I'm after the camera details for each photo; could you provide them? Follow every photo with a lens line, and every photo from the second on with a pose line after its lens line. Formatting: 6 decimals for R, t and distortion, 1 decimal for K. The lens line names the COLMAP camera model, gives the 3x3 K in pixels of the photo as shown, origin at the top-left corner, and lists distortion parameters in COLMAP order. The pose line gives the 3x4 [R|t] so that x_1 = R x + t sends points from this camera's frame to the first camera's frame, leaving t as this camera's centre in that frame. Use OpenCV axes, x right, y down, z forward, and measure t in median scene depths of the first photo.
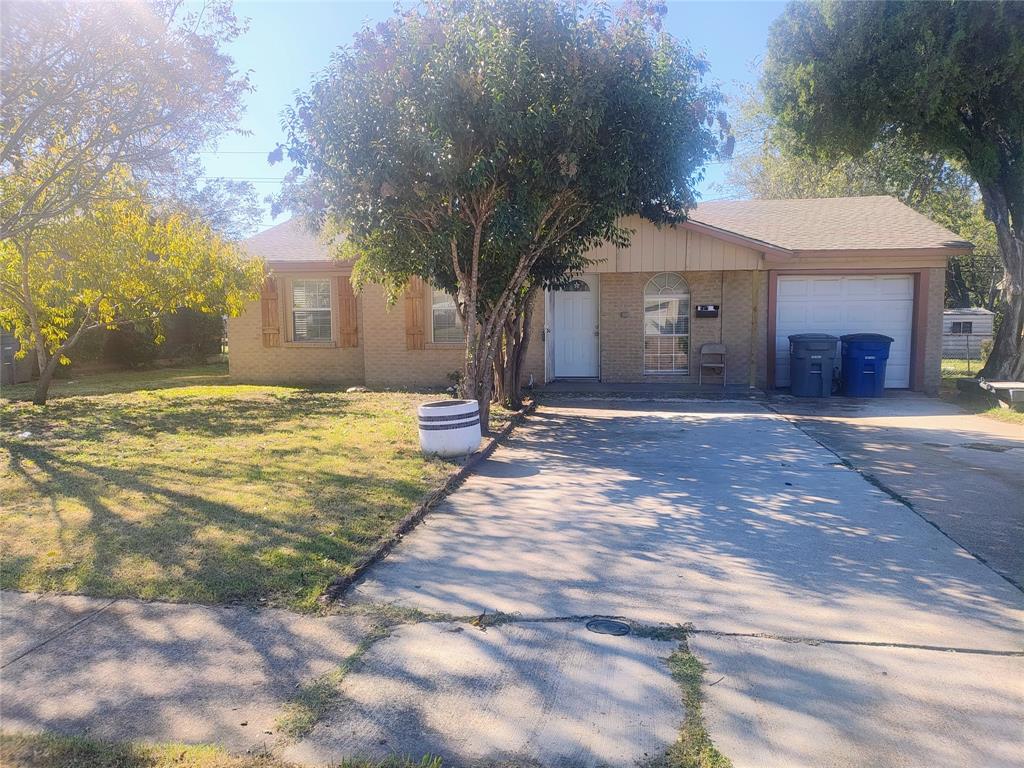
lens RADIAL K [[767.9, 0, 512.0], [0, 767.9, 384.0], [0, 0, 1]] dist [0.130313, -0.180463]
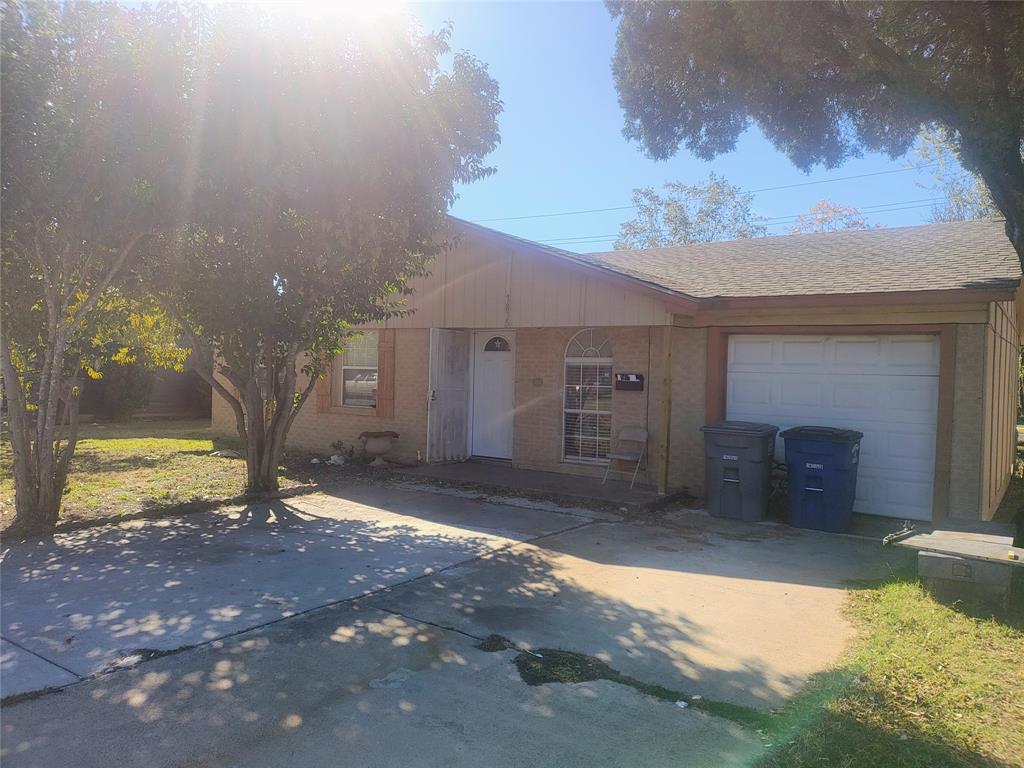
lens RADIAL K [[767.9, 0, 512.0], [0, 767.9, 384.0], [0, 0, 1]] dist [0.130313, -0.180463]
pose [[0.894340, 0.035941, -0.445942, 0.484588], [-0.067675, 0.996166, -0.055437, -0.045106], [0.442240, 0.079759, 0.893343, 0.309902]]
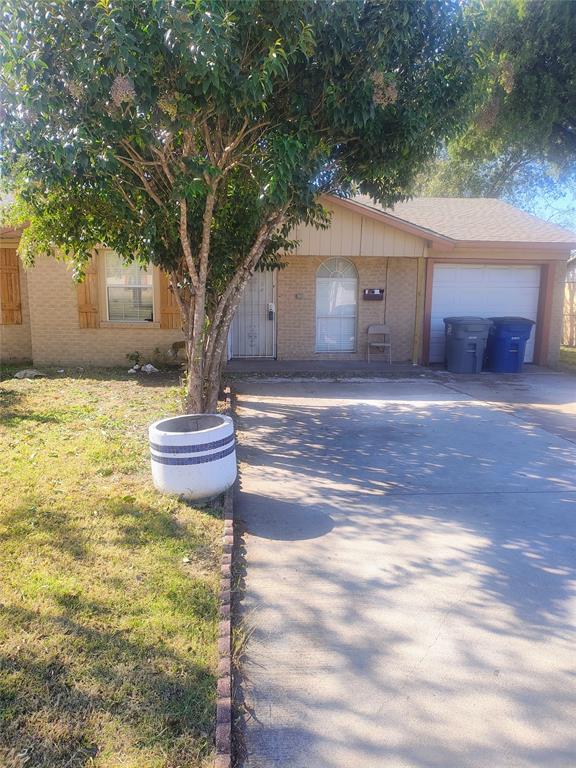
lens RADIAL K [[575.9, 0, 288.0], [0, 575.9, 384.0], [0, 0, 1]] dist [0.130313, -0.180463]
pose [[0.968652, -0.021700, 0.247471, -0.070187], [0.004088, 0.997435, 0.071462, -0.027676], [-0.248387, -0.068210, 0.966256, 0.238222]]
